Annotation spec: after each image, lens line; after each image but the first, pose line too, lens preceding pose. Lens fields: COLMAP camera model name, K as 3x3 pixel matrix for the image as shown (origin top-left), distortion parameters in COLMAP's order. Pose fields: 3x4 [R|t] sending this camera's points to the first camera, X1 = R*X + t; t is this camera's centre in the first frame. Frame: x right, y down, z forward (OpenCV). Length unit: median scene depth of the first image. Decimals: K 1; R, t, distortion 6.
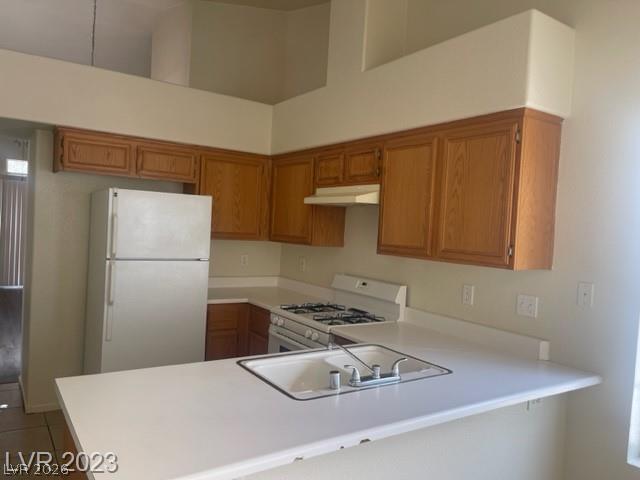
lens RADIAL K [[486.6, 0, 320.0], [0, 486.6, 240.0], [0, 0, 1]] dist [0.059898, -0.090375]
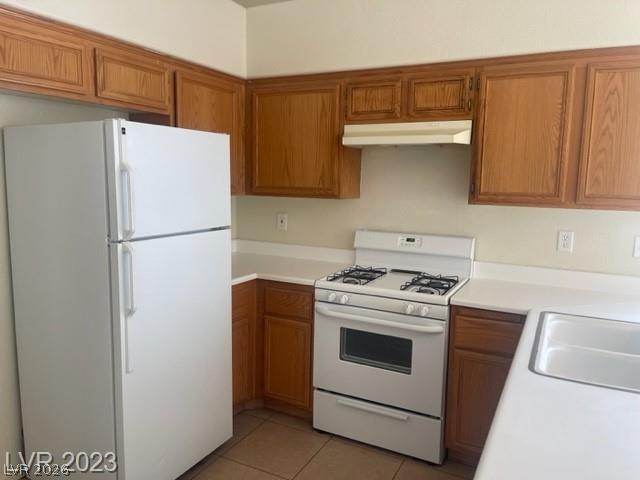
lens RADIAL K [[486.6, 0, 320.0], [0, 486.6, 240.0], [0, 0, 1]] dist [0.059898, -0.090375]
pose [[0.873584, -0.098167, 0.476671, -0.459772], [0.040659, 0.990743, 0.129522, -0.027182], [-0.484973, -0.093767, 0.869488, 0.332951]]
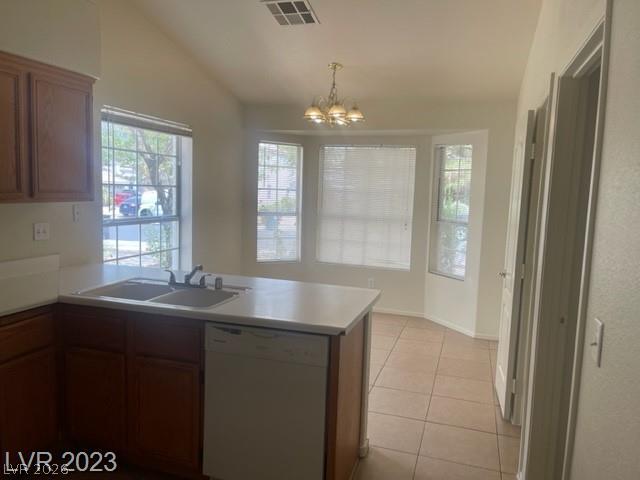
lens RADIAL K [[481.8, 0, 318.8], [0, 481.8, 233.3], [0, 0, 1]] dist [0.052165, -0.086041]
pose [[-0.616245, -0.142428, 0.774569, -0.674062], [-0.041089, 0.987986, 0.148981, -0.049448], [-0.786482, 0.059983, -0.614694, 0.874489]]
